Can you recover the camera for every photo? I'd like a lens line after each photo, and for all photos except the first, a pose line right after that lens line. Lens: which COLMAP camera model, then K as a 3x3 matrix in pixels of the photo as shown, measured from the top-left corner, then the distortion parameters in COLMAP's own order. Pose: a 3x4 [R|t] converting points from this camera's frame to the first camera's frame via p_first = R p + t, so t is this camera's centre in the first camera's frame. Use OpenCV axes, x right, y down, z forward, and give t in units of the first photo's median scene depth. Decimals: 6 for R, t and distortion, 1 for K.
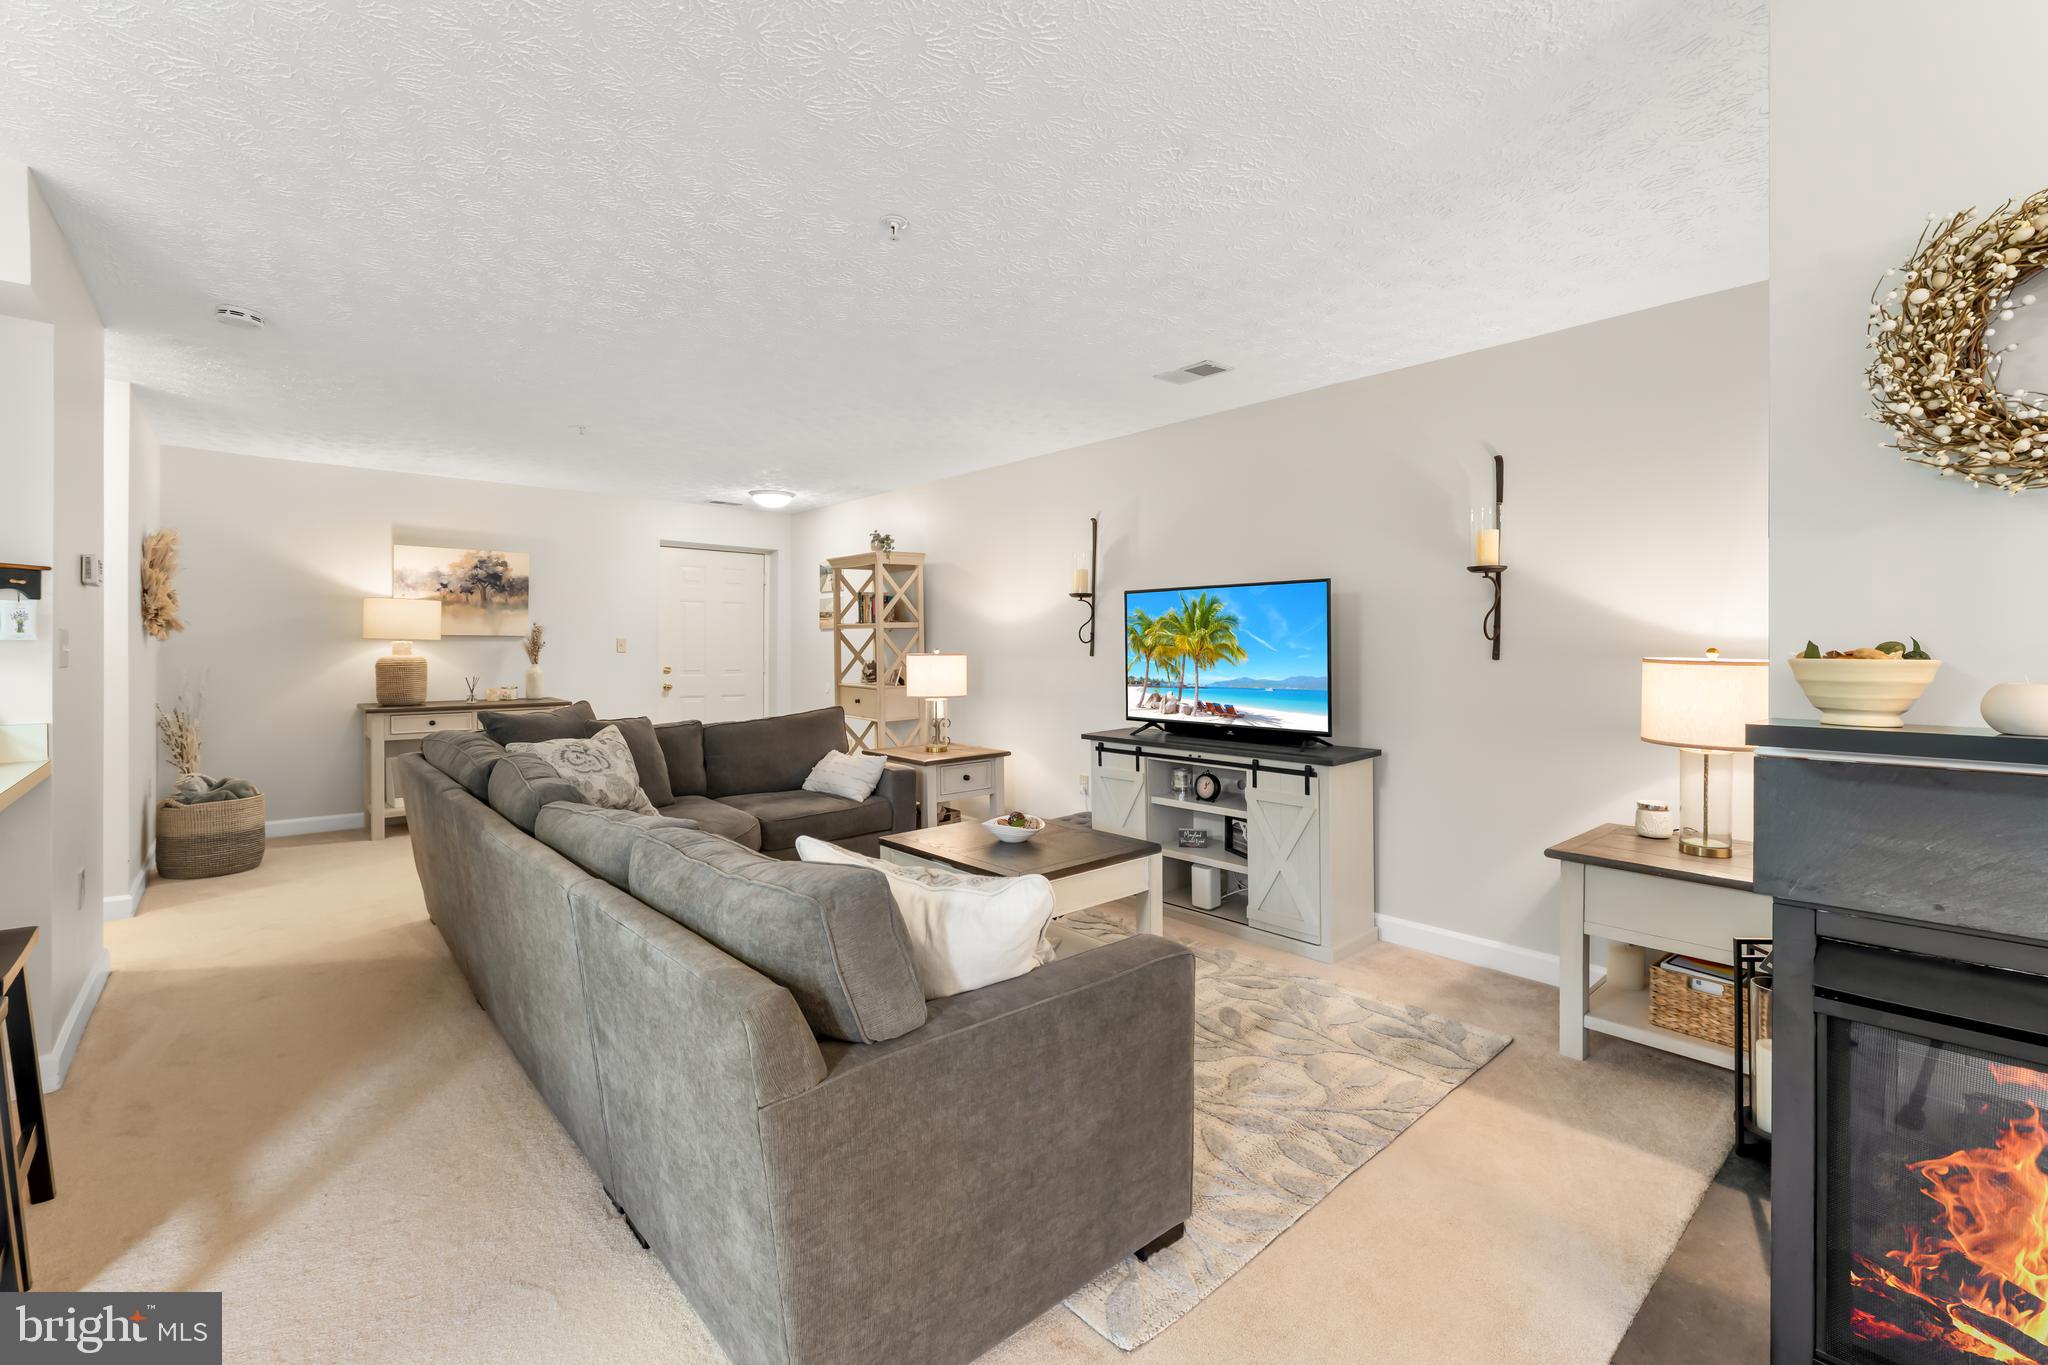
lens RADIAL K [[866.8, 0, 965.0], [0, 866.8, 637.6], [0, 0, 1]] dist [-0.000230, -0.000022]
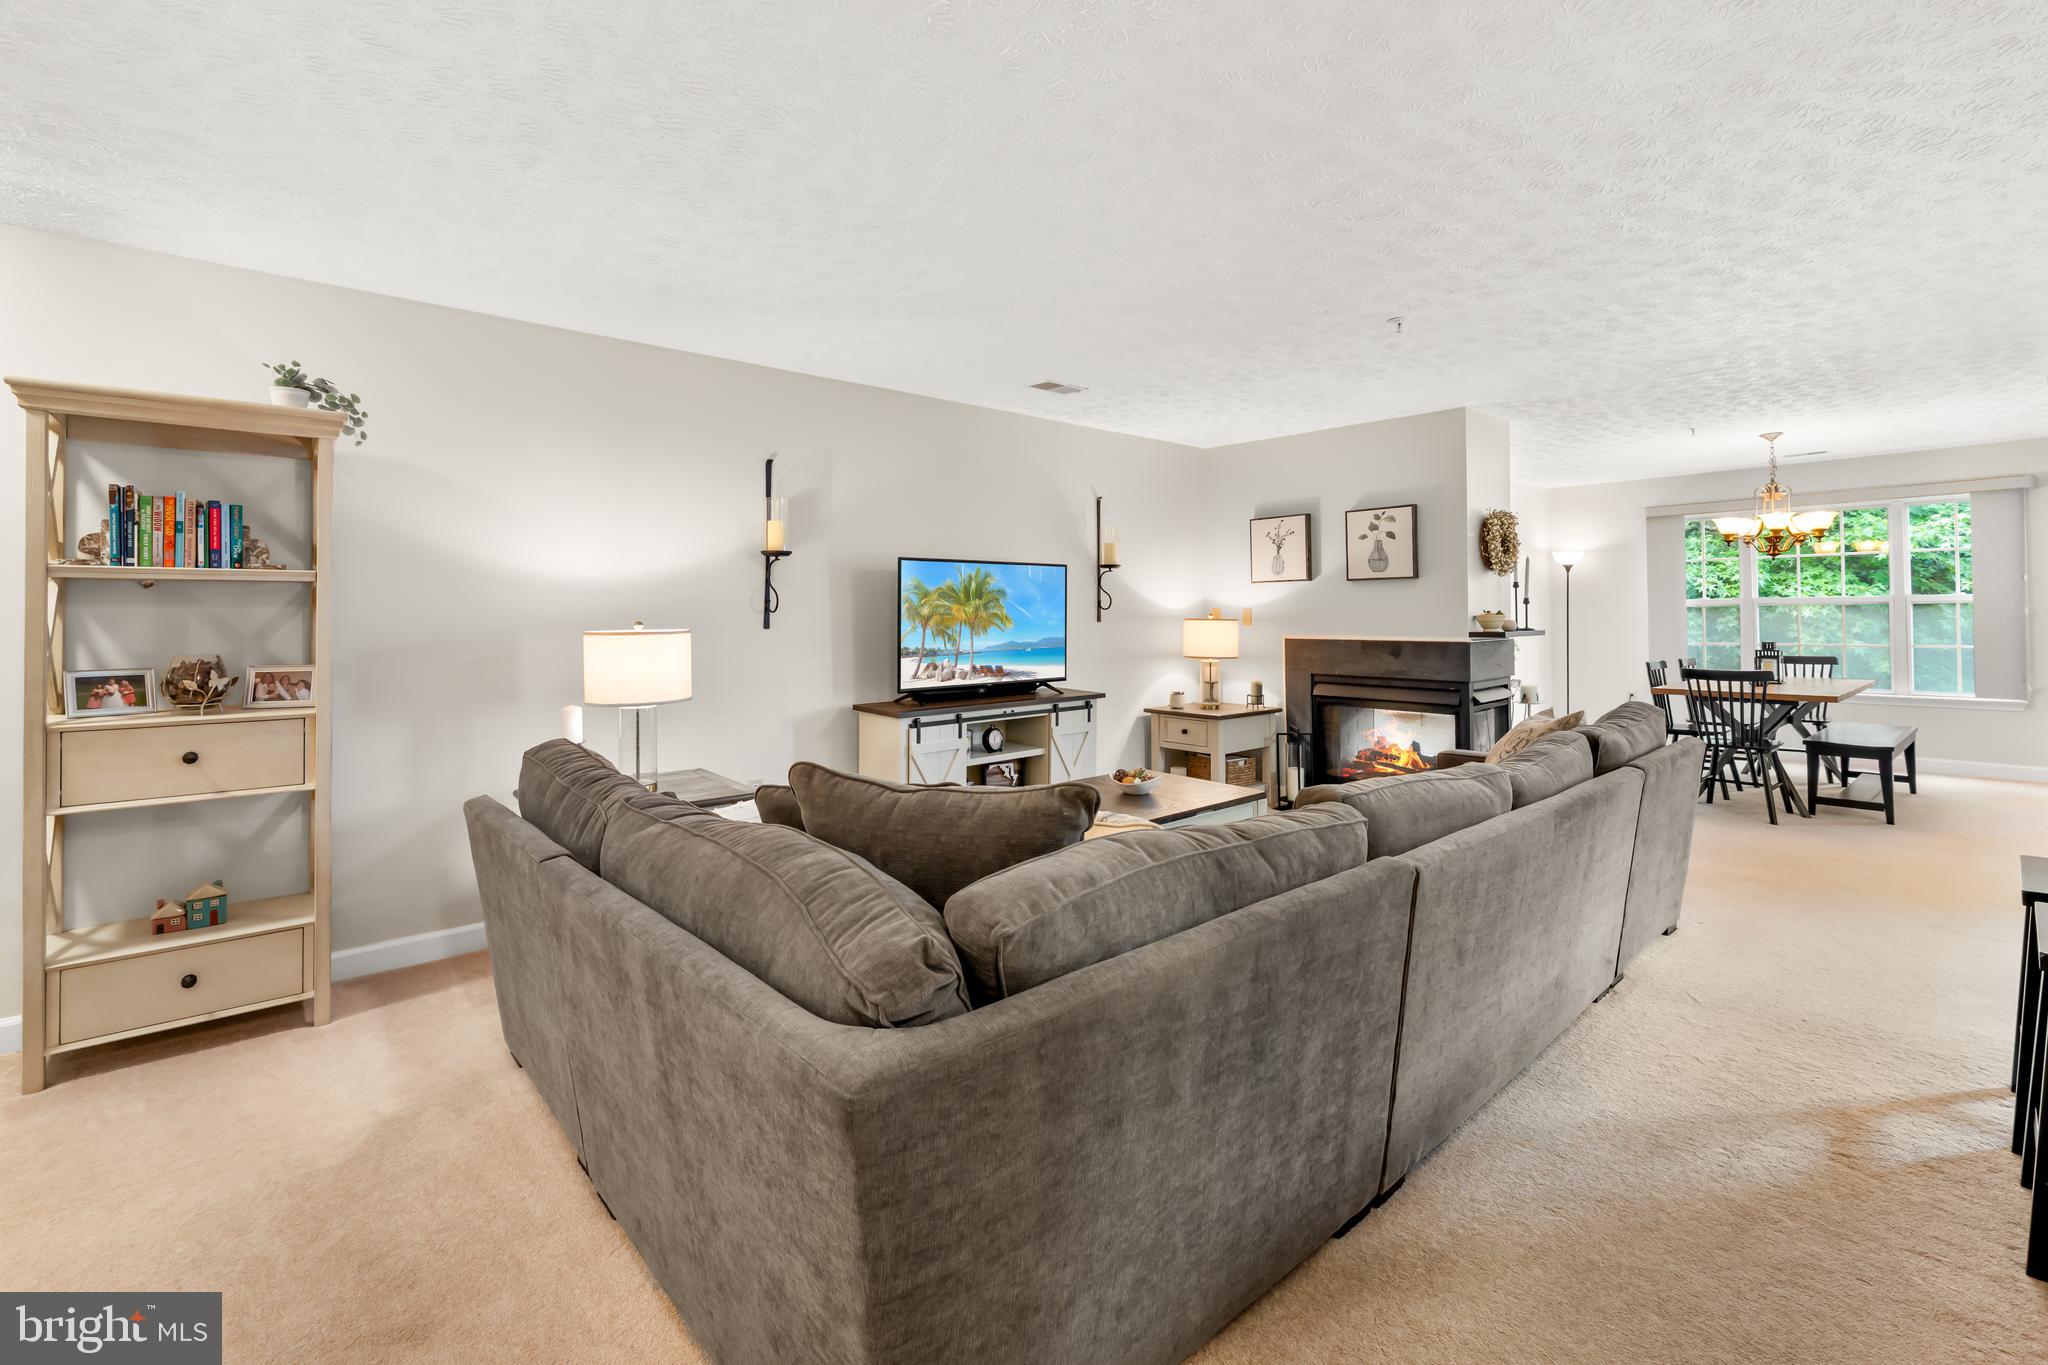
lens RADIAL K [[926.1, 0, 967.0], [0, 926.1, 619.0], [0, 0, 1]] dist [0.000411, 0.000034]
pose [[-0.055110, -0.001079, 0.998480, -0.894480], [-0.001096, 0.999999, 0.001020, 0.013376], [-0.998480, -0.001038, -0.055111, 1.061291]]
